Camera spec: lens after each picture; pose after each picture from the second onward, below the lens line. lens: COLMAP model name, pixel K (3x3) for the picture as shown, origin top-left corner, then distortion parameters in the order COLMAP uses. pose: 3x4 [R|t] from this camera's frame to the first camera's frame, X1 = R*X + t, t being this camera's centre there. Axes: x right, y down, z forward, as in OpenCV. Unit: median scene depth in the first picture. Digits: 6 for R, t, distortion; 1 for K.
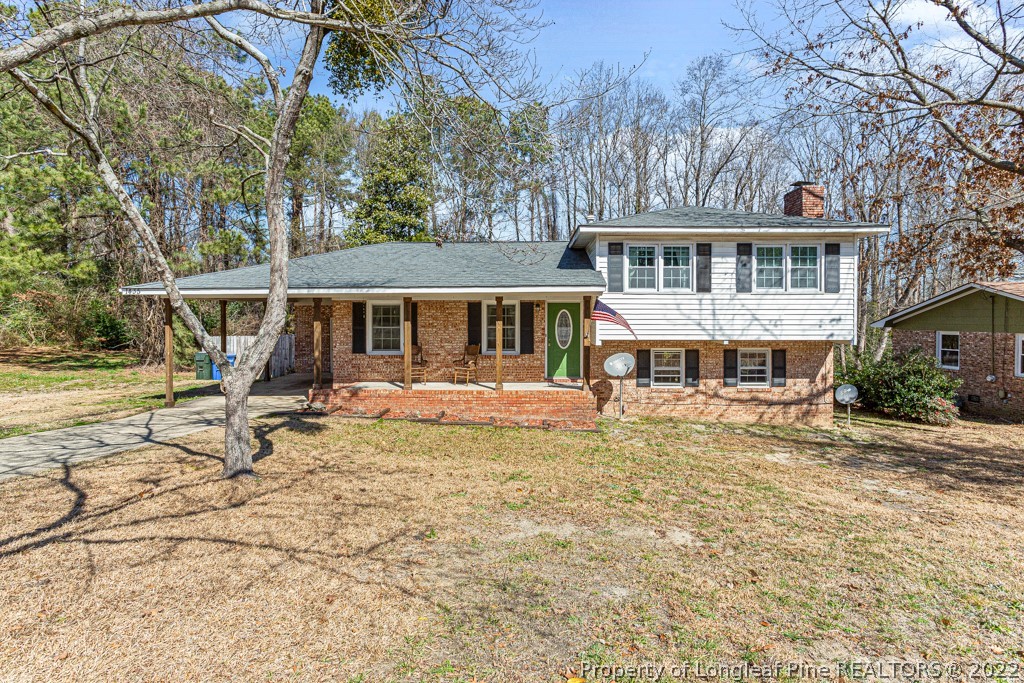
lens RADIAL K [[565.7, 0, 514.9], [0, 565.7, 339.4], [0, 0, 1]] dist [0.000286, 0.000306]
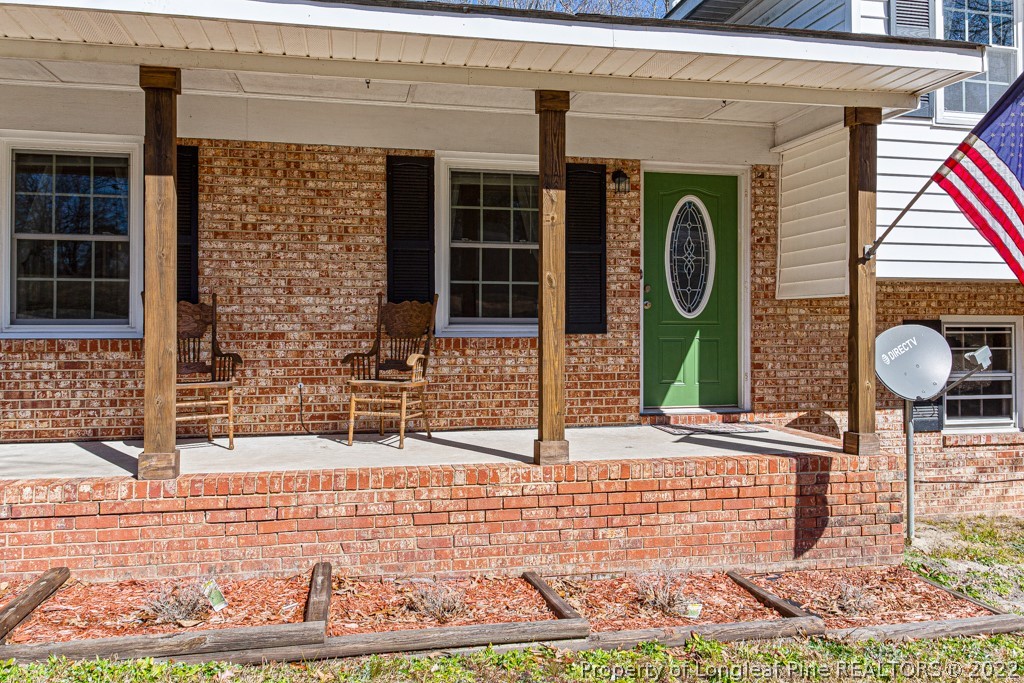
lens RADIAL K [[782.2, 0, 514.8], [0, 782.2, 331.7], [0, 0, 1]] dist [0.023767, -0.002508]
pose [[0.971335, 0.000860, 0.237712, -0.117114], [0.008607, 0.999210, -0.038786, 0.041407], [-0.237557, 0.039720, 0.970561, 0.612425]]
